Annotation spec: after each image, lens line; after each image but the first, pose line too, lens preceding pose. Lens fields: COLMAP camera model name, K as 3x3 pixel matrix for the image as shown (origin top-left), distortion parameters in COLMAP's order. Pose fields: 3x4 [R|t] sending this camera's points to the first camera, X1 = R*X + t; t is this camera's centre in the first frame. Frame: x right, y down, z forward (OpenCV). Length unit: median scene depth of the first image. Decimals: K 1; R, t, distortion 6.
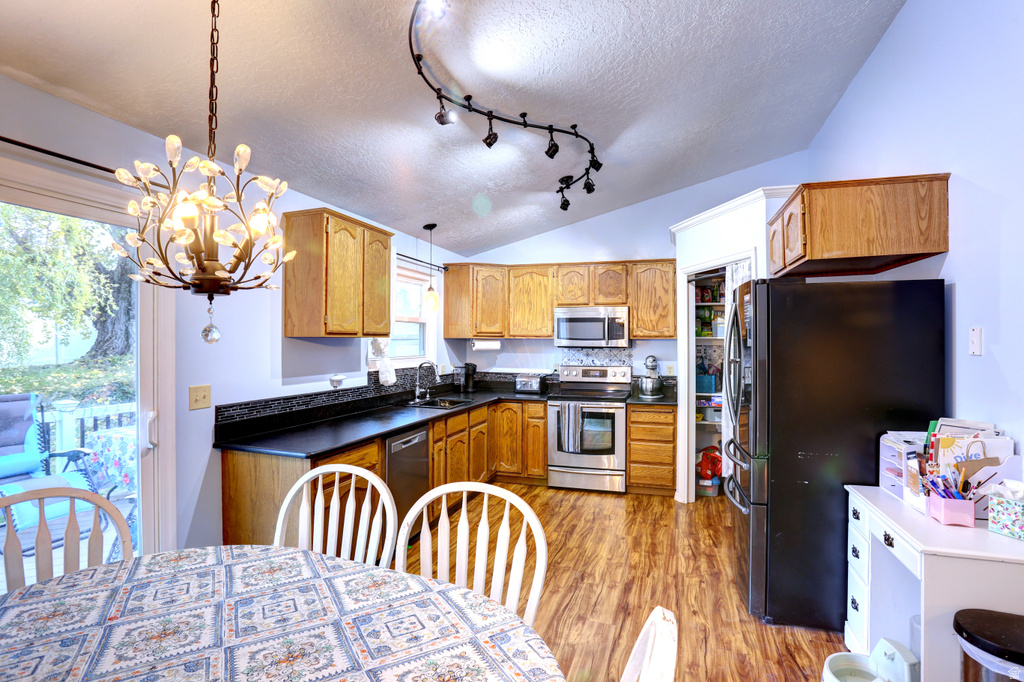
lens RADIAL K [[474.9, 0, 495.9], [0, 474.9, 340.0], [0, 0, 1]] dist [-0.061257, 0.000006]
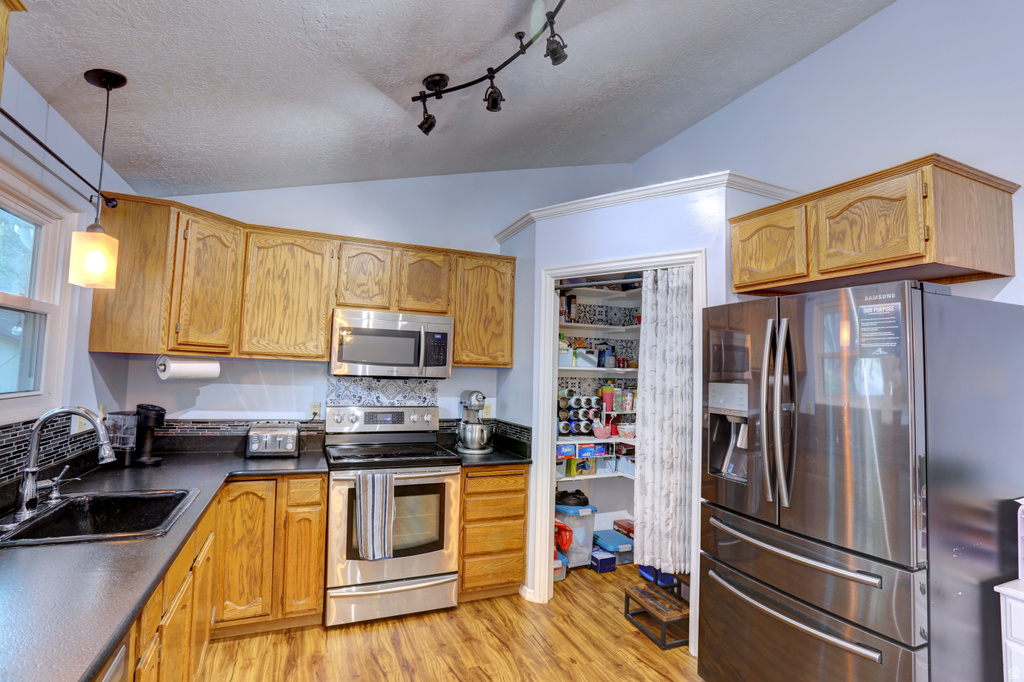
lens RADIAL K [[493.3, 0, 499.5], [0, 493.3, 339.0], [0, 0, 1]] dist [-0.082498, 0.036410]
pose [[0.742060, 0.063472, 0.667321, -0.136426], [-0.027959, 0.997571, -0.063793, 0.002546], [-0.669750, 0.028681, 0.742033, 0.443360]]
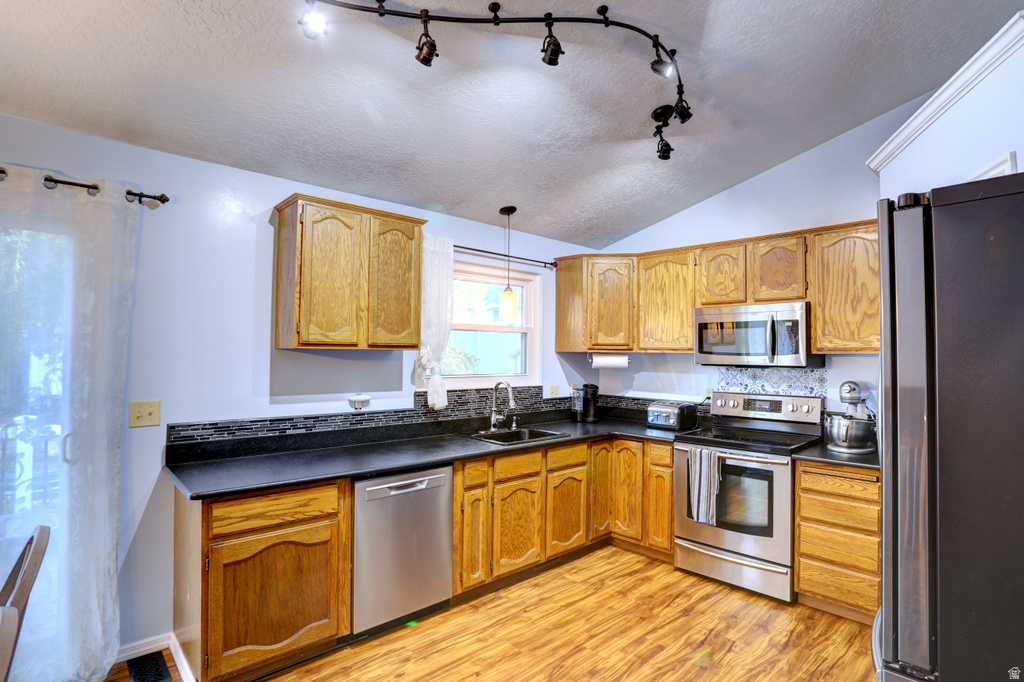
lens RADIAL K [[497.7, 0, 512.0], [0, 497.7, 341.0], [0, 0, 1]] dist [-0.067788, 0.030510]
pose [[0.892445, -0.006423, -0.451110, 0.226145], [-0.006050, 0.999638, -0.026201, 0.000266], [0.451115, 0.026112, 0.892084, 0.249718]]
